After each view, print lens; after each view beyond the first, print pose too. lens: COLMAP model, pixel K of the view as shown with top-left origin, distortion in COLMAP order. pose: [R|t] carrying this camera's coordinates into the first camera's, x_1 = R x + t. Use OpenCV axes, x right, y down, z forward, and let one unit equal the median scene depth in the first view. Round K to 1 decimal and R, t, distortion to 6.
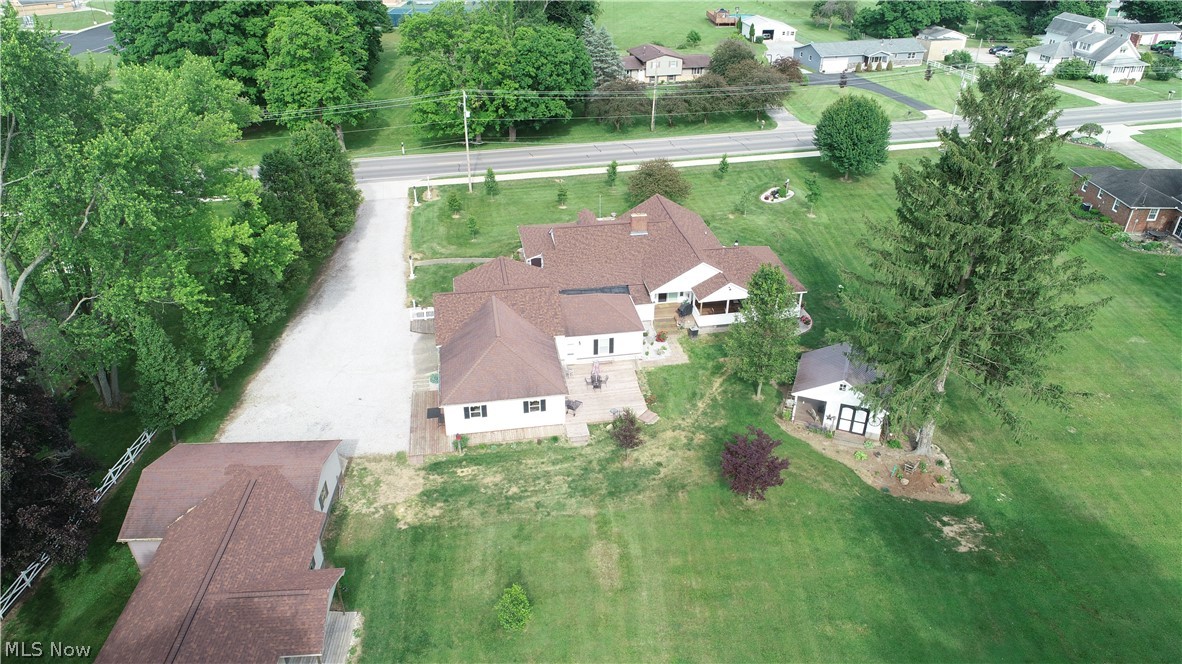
lens RADIAL K [[789.0, 0, 591.0], [0, 789.0, 332.0], [0, 0, 1]] dist [-0.000718, -0.003036]
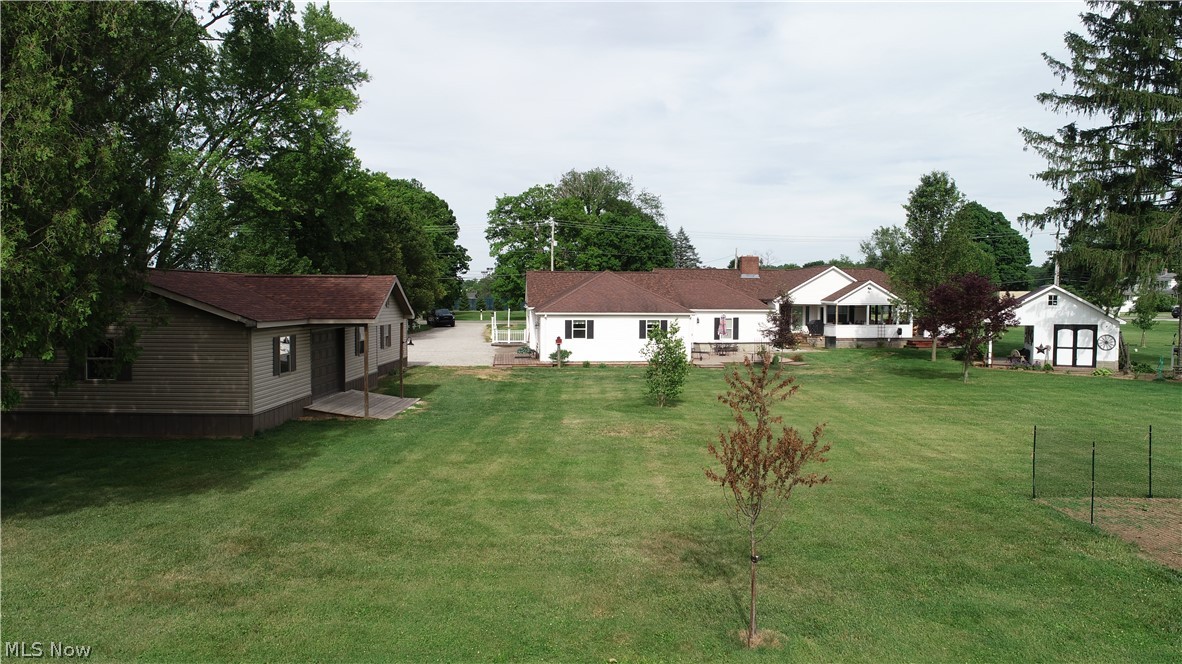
lens RADIAL K [[789.0, 0, 591.0], [0, 789.0, 332.0], [0, 0, 1]] dist [-0.000718, -0.003036]
pose [[0.998212, 0.005555, -0.059512, -0.085150], [-0.032577, 0.885353, -0.463777, 0.454217], [0.050113, 0.464887, 0.883951, 0.292873]]
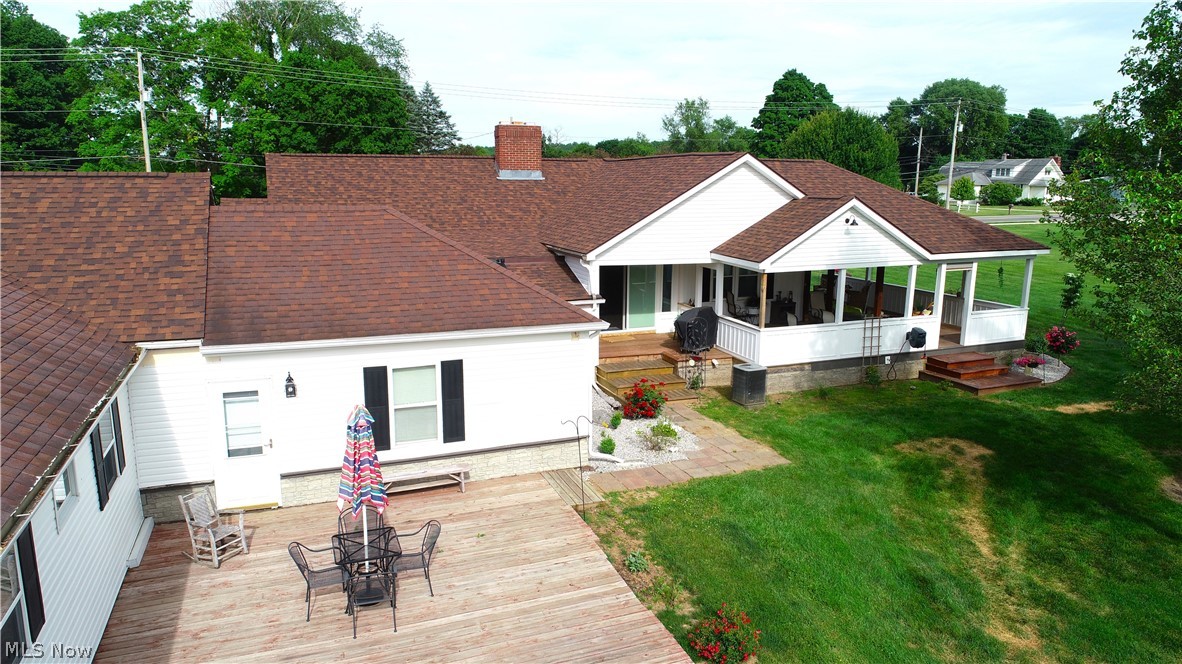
lens RADIAL K [[789.0, 0, 591.0], [0, 789.0, 332.0], [0, 0, 1]] dist [-0.000718, -0.003036]
pose [[0.979439, -0.034514, 0.198767, 0.022987], [0.097398, 0.943726, -0.316063, 0.078787], [-0.176673, 0.328924, 0.927683, 0.875741]]
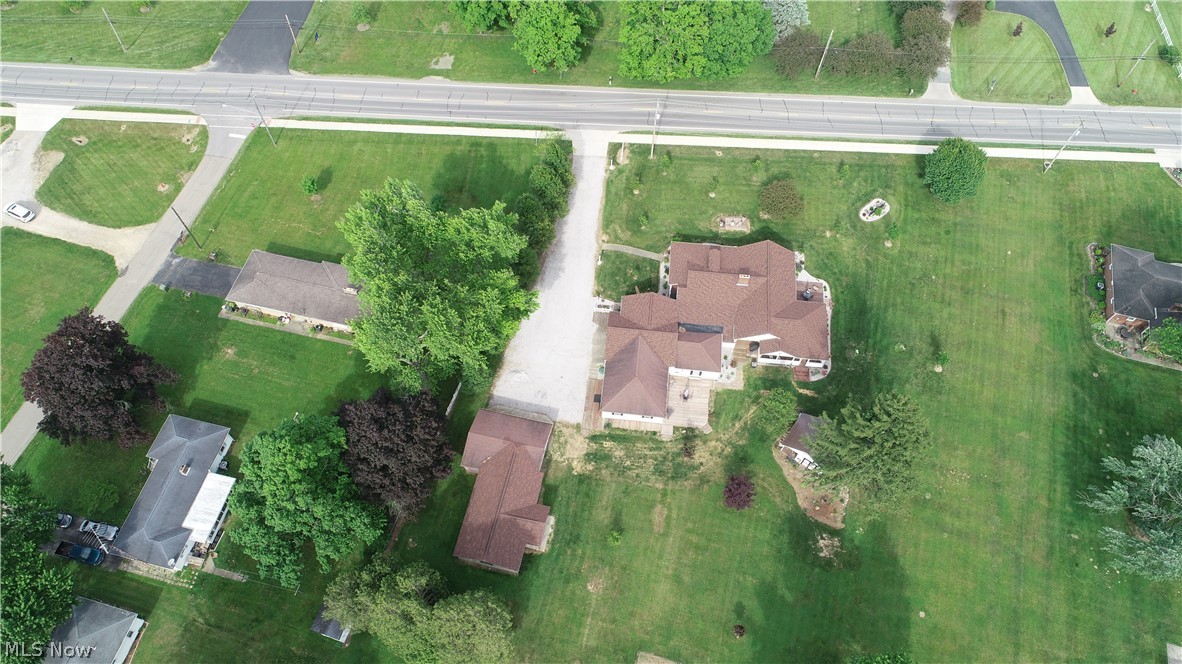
lens RADIAL K [[789.0, 0, 591.0], [0, 789.0, 332.0], [0, 0, 1]] dist [-0.000718, -0.003036]
pose [[0.961900, 0.237463, -0.135501, 0.008122], [-0.141083, 0.855641, 0.497971, -1.008772], [0.234189, -0.459881, 0.856542, -0.588780]]
